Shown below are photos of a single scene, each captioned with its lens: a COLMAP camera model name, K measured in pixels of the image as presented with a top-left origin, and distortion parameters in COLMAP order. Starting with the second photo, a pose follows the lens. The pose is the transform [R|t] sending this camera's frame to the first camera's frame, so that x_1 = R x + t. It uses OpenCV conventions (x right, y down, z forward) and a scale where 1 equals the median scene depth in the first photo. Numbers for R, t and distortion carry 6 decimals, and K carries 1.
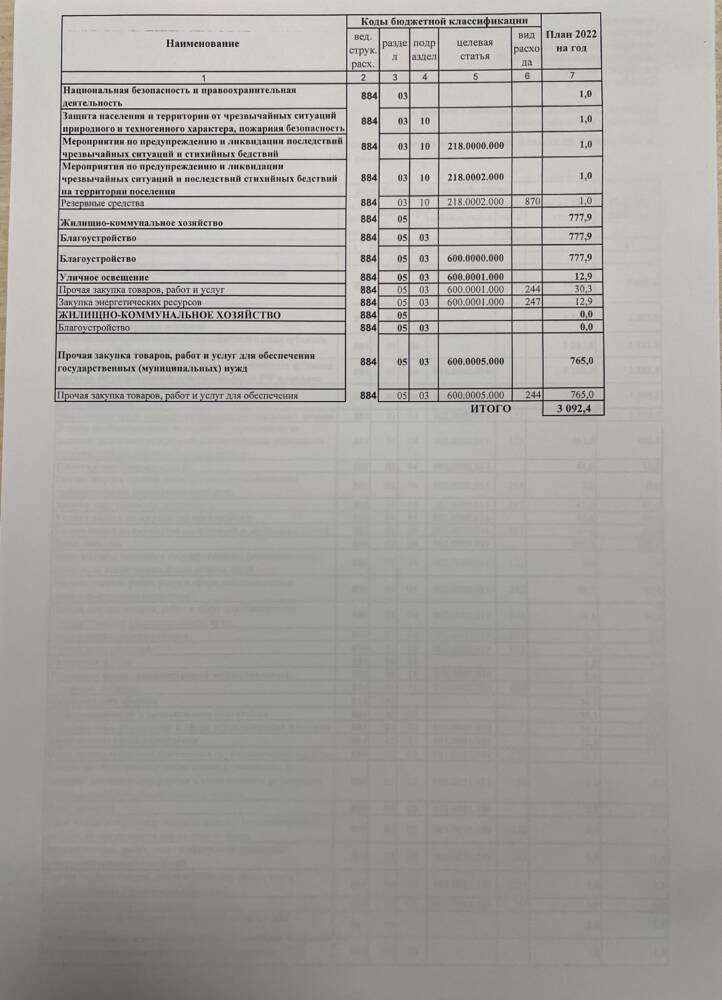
lens RADIAL K [[800.6, 0, 361.0], [0, 800.6, 500.0], [0, 0, 1]] dist [0.043141, -0.001501]
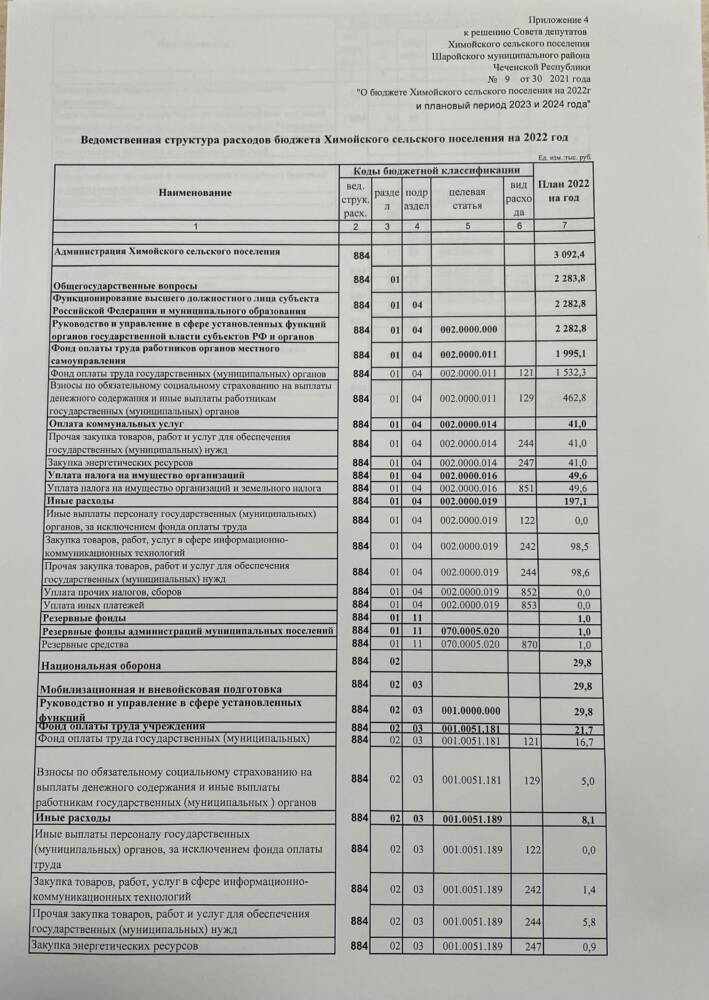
lens RADIAL K [[795.6, 0, 353.6], [0, 795.6, 451.8], [0, 0, 1]] dist [0.092845, -0.152263]
pose [[1.000000, -0.000282, -0.000776, 0.001782], [0.000273, 0.999938, -0.011157, -0.398405], [0.000779, 0.011157, 0.999937, 0.023860]]
